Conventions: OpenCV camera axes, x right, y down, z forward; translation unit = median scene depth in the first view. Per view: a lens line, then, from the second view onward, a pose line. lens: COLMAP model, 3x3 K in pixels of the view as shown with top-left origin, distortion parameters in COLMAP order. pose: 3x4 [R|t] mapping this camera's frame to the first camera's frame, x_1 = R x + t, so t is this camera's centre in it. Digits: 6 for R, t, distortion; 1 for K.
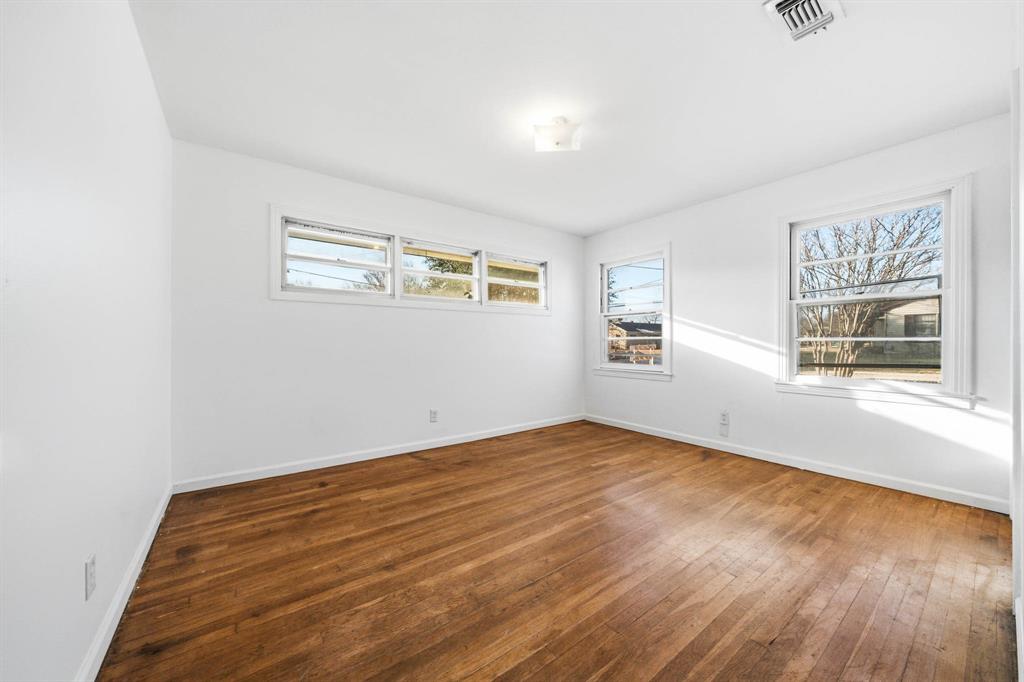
lens RADIAL K [[370.7, 0, 505.7], [0, 370.7, 343.4], [0, 0, 1]] dist [-0.000436, 0.000011]
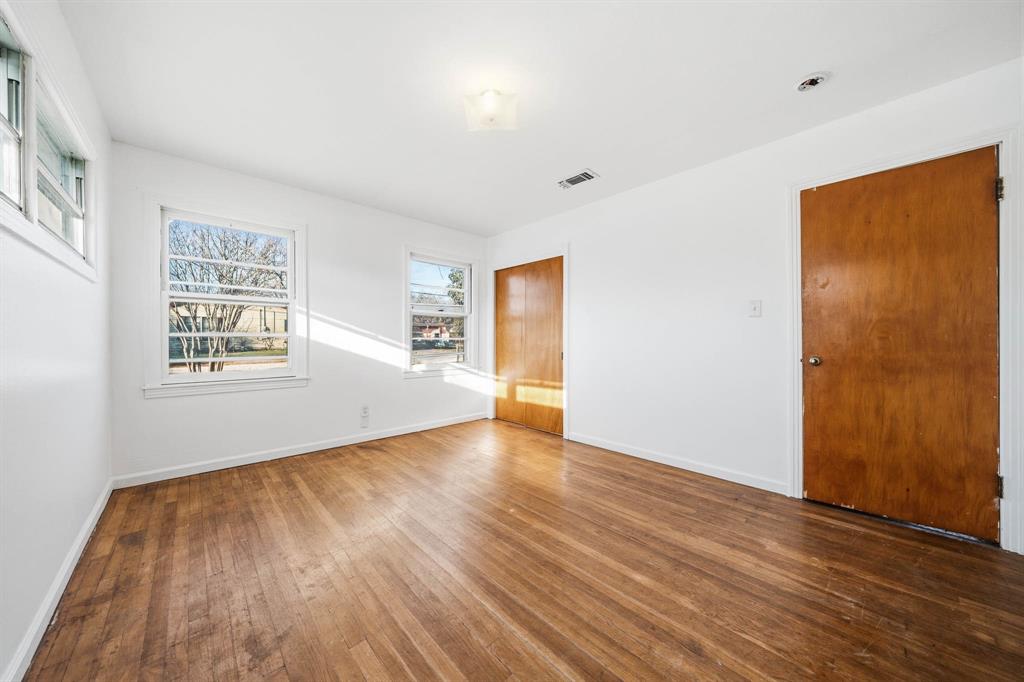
lens RADIAL K [[348.3, 0, 502.7], [0, 348.3, 340.8], [0, 0, 1]] dist [-0.005357, -0.000115]
pose [[-0.119506, -0.001452, 0.992832, -0.534553], [0.001042, 0.999998, 0.001588, -0.005315], [-0.992833, 0.001225, -0.119505, 0.821070]]
